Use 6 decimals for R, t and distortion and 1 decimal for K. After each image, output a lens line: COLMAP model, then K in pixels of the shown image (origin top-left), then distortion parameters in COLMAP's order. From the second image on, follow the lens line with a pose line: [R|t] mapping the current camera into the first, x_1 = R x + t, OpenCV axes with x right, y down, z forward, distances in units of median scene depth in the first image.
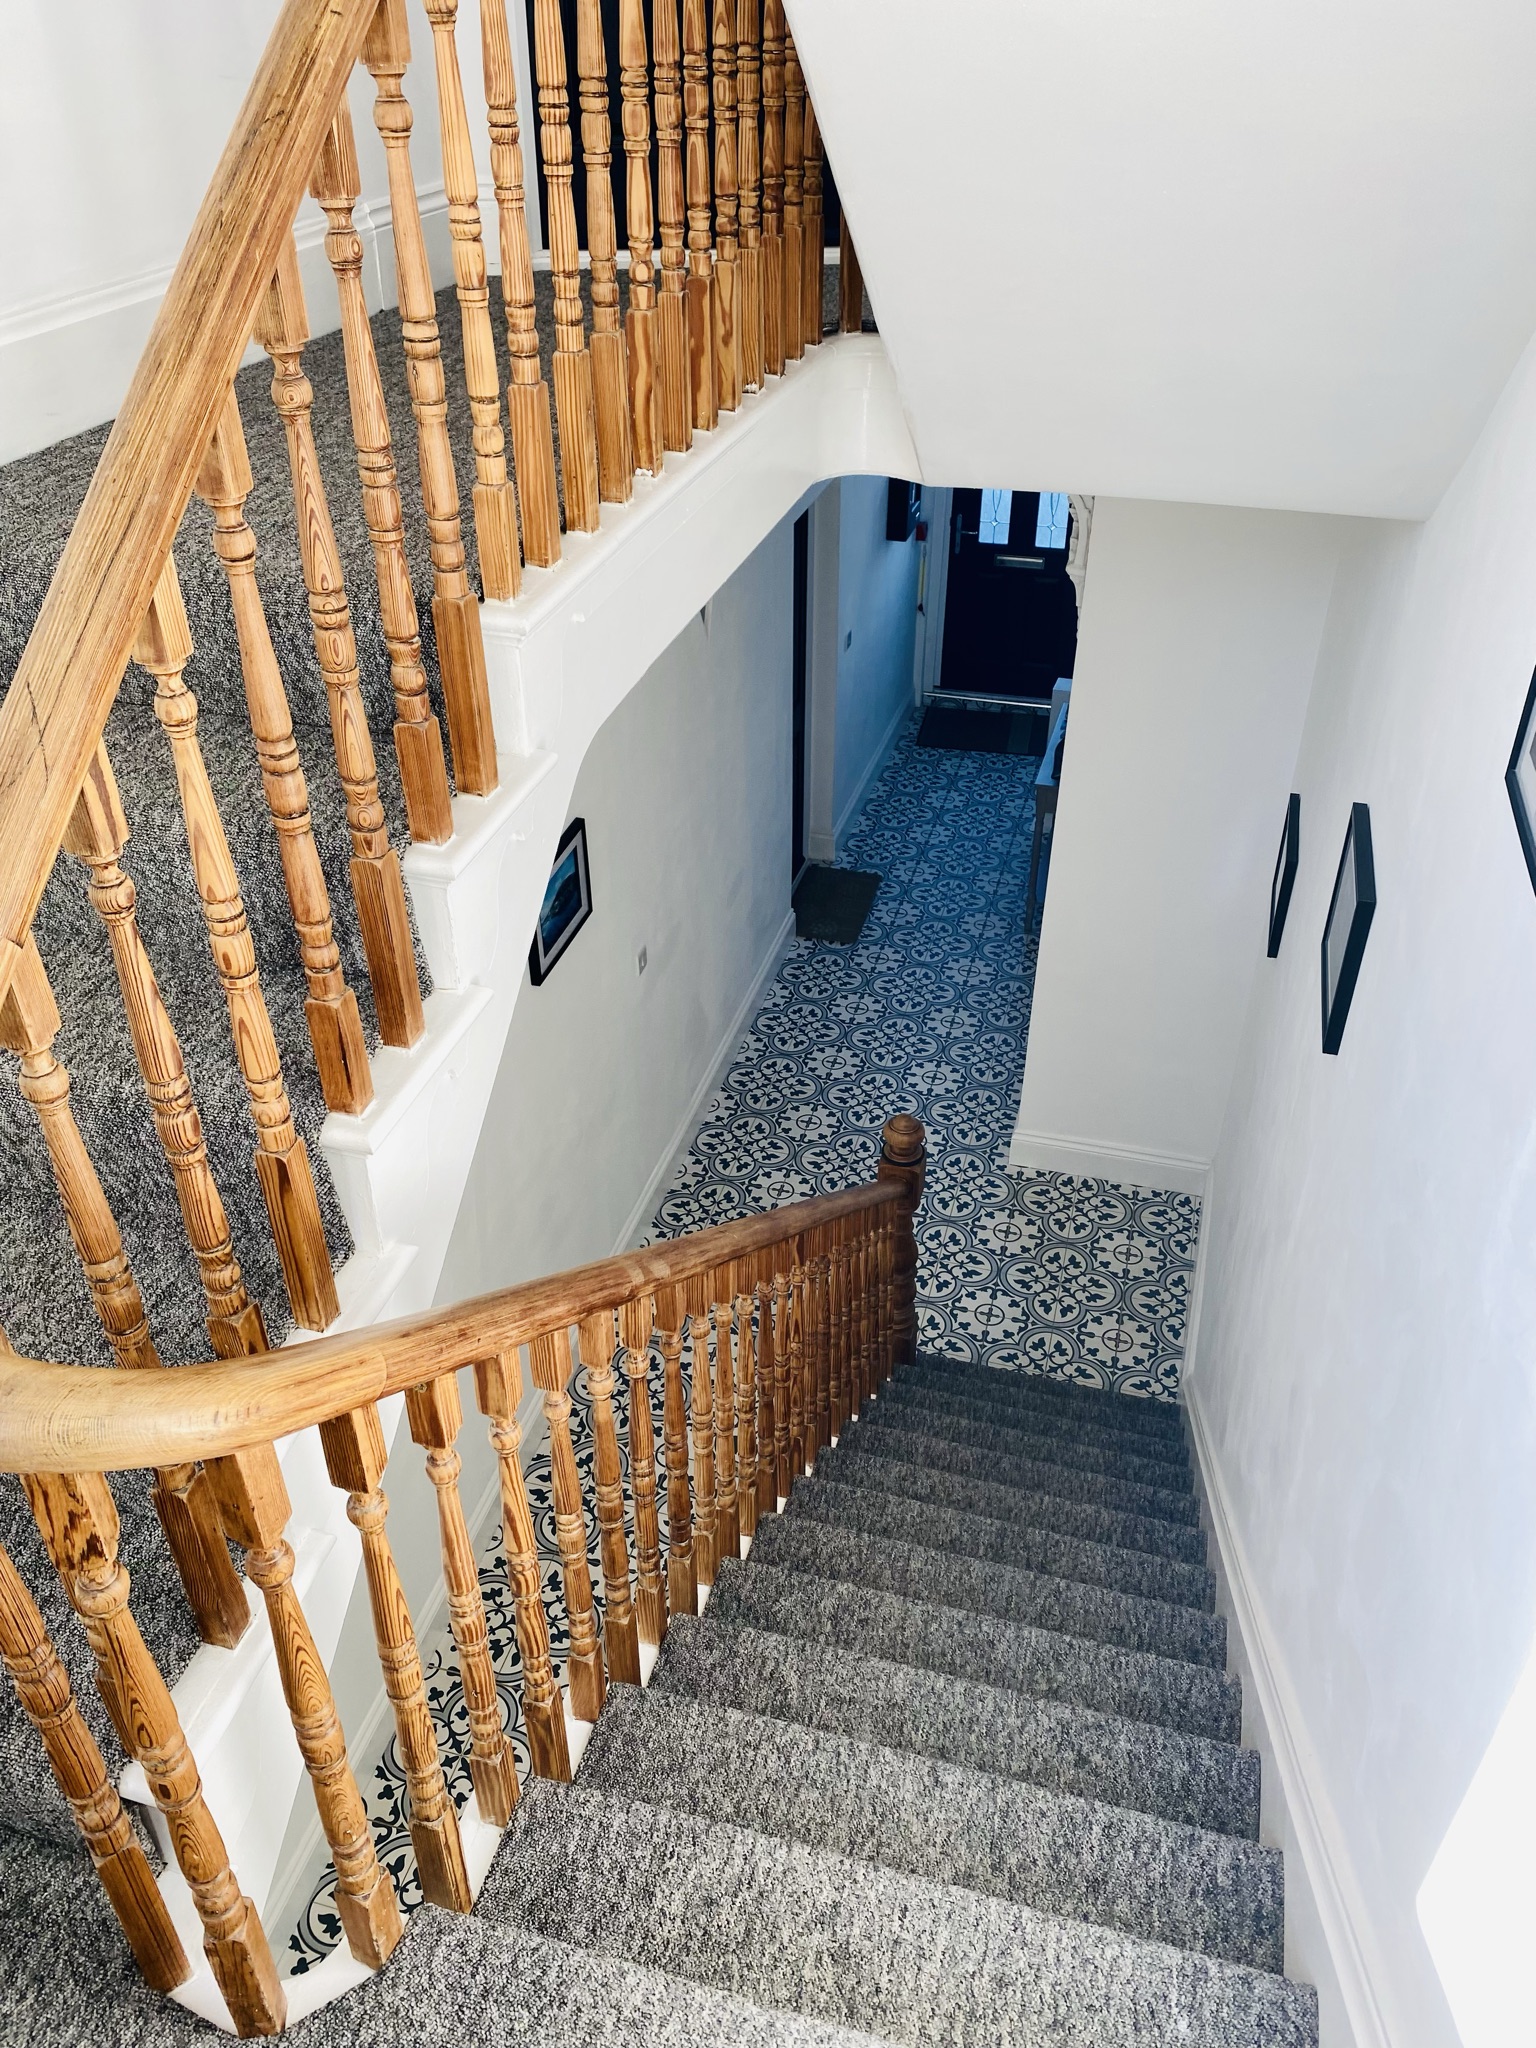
lens RADIAL K [[1580.0, 0, 768.0], [0, 1580.0, 1024.0], [0, 0, 1]] dist [0.053234, -0.068789]
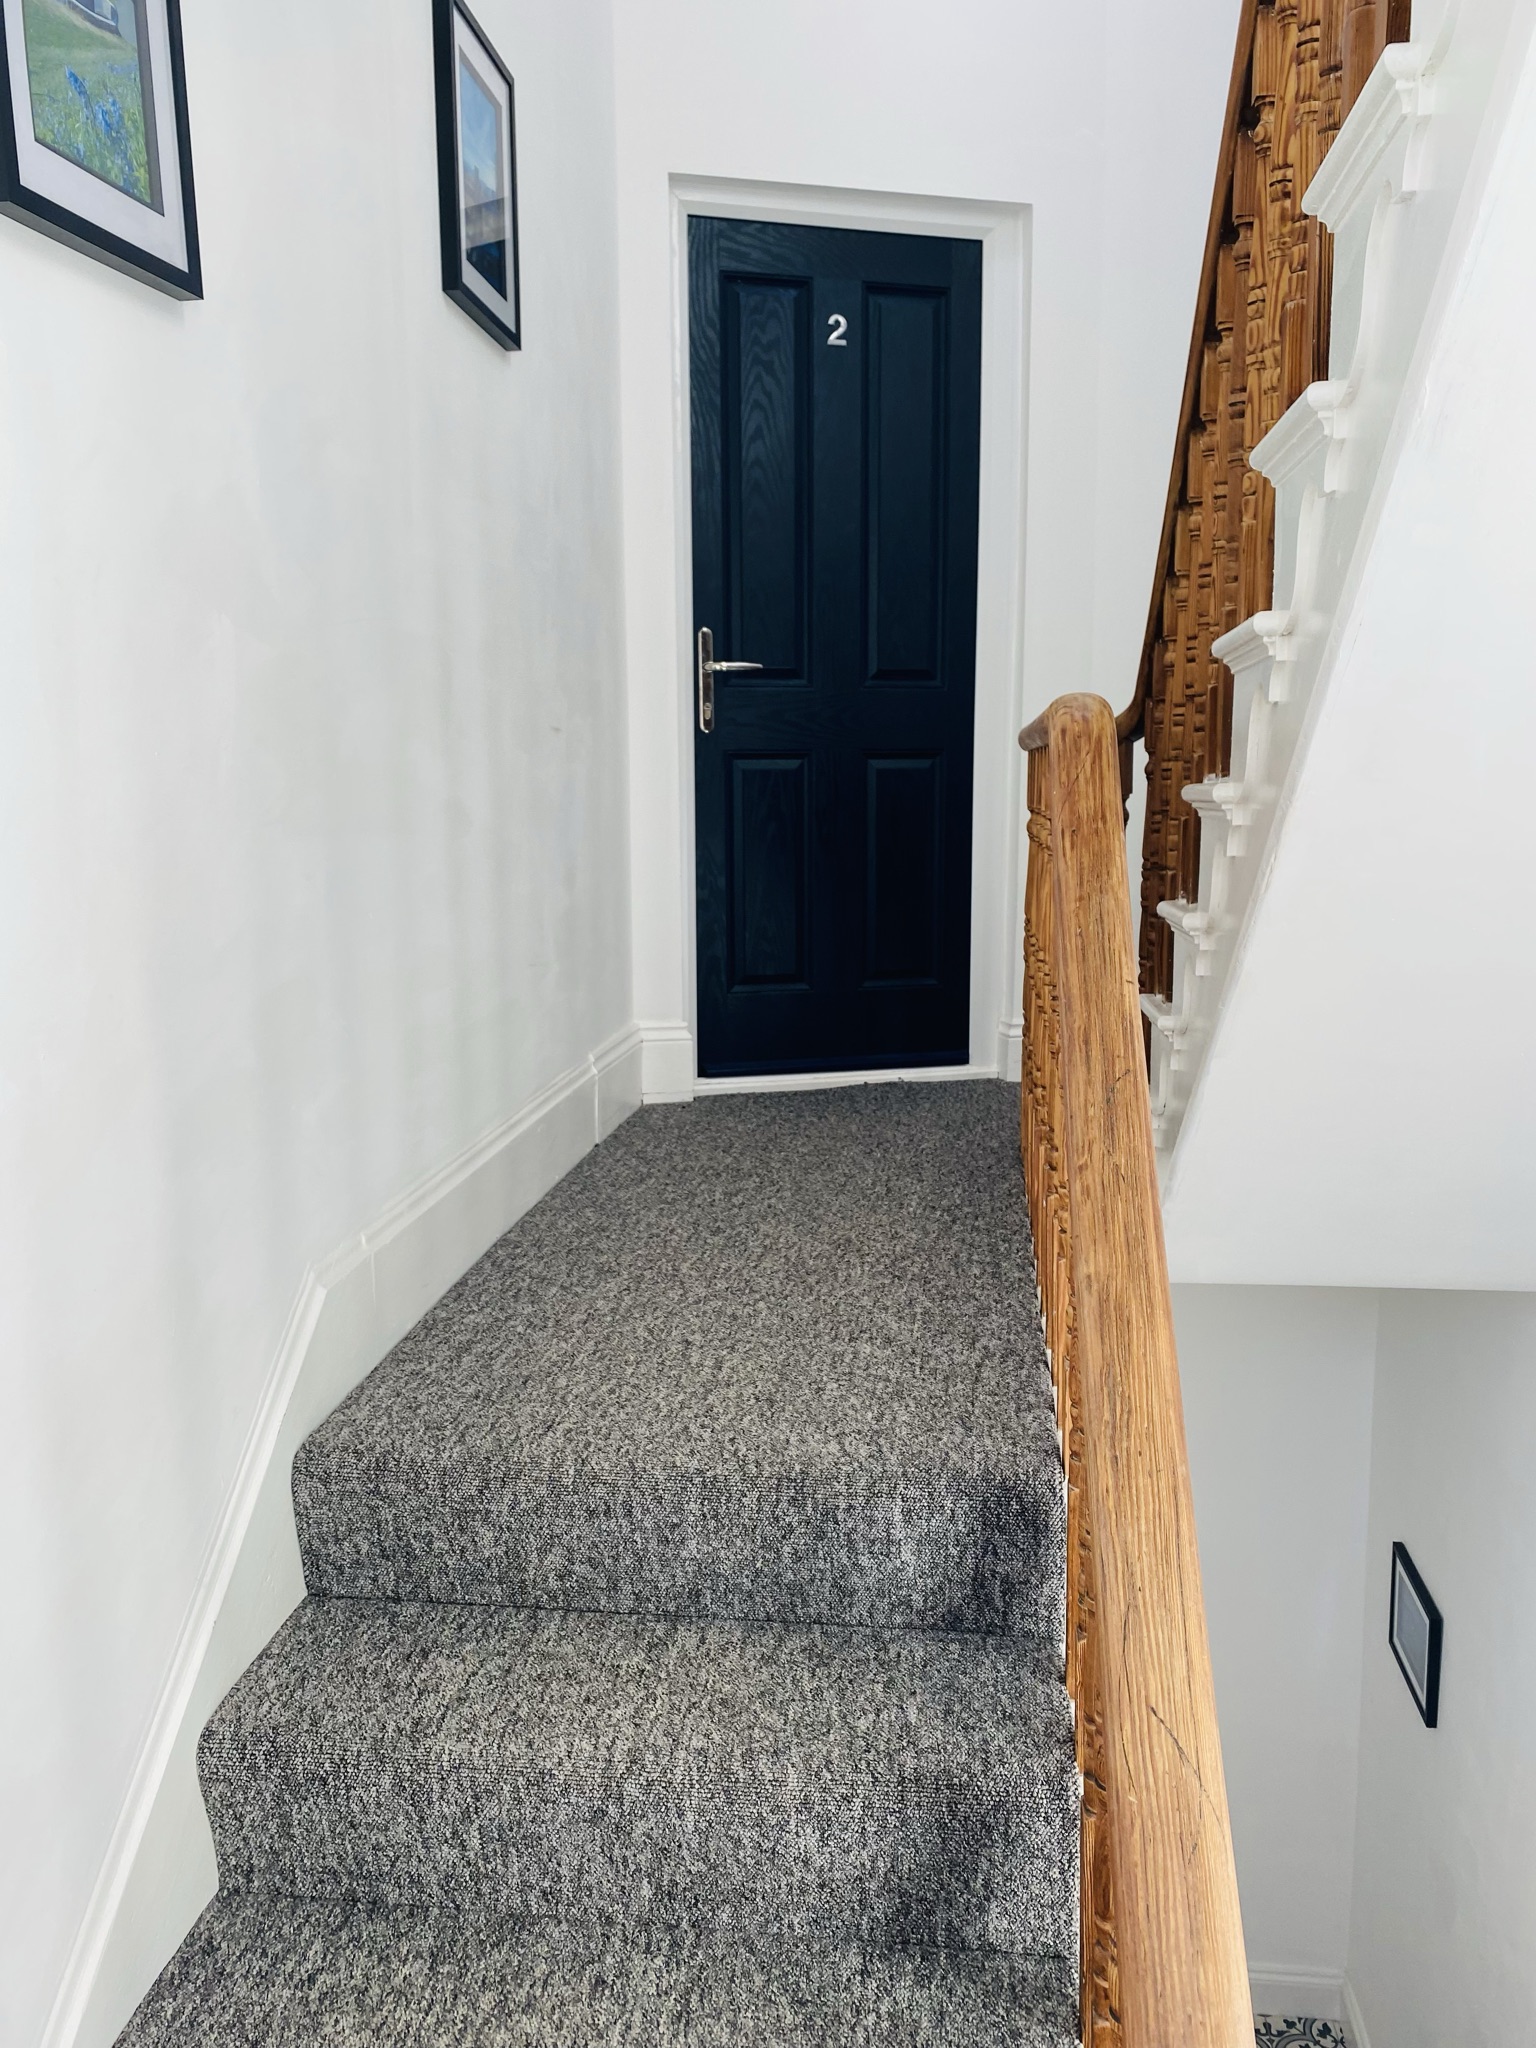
lens RADIAL K [[1580.0, 0, 768.0], [0, 1580.0, 1024.0], [0, 0, 1]] dist [0.053234, -0.068789]
pose [[0.988262, -0.026325, 0.150482, -0.469590], [0.088916, 0.900116, -0.426479, -0.117315], [-0.124224, 0.434854, 0.891892, 0.053039]]
